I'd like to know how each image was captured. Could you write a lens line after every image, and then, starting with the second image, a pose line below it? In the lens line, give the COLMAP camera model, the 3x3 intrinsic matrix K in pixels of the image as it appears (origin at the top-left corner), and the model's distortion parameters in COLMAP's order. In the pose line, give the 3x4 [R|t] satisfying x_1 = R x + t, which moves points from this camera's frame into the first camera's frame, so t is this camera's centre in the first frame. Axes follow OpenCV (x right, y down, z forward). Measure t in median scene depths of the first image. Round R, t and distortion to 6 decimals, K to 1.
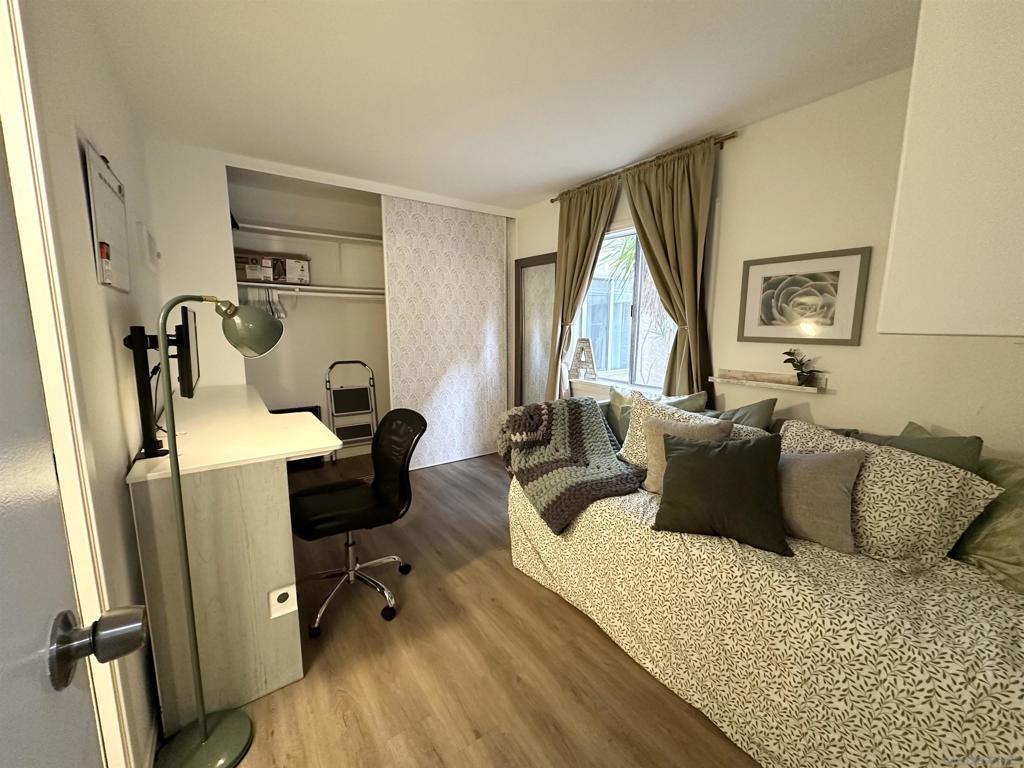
lens RADIAL K [[406.6, 0, 511.2], [0, 406.6, 382.4], [0, 0, 1]] dist [-0.003210, 0.000700]
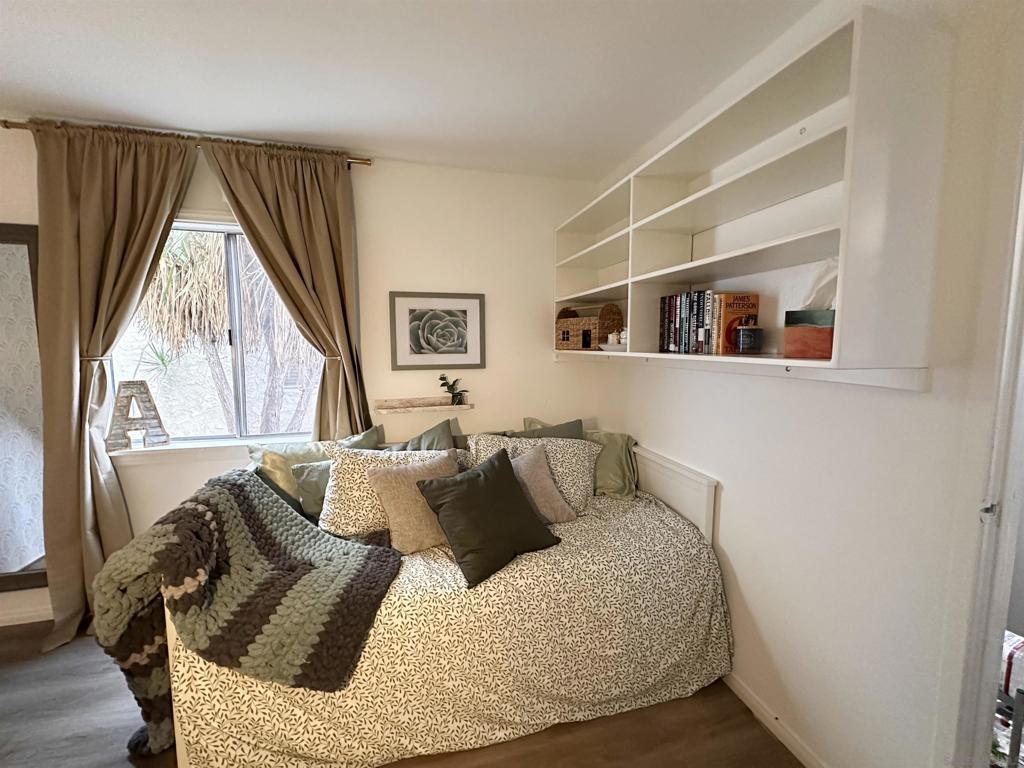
lens RADIAL K [[406.6, 0, 511.2], [0, 406.6, 382.4], [0, 0, 1]] dist [-0.003210, 0.000700]
pose [[0.346051, -0.094909, 0.933403, -0.296990], [0.142816, 0.988605, 0.047574, -0.082950], [-0.927282, 0.116842, 0.355662, 0.399355]]
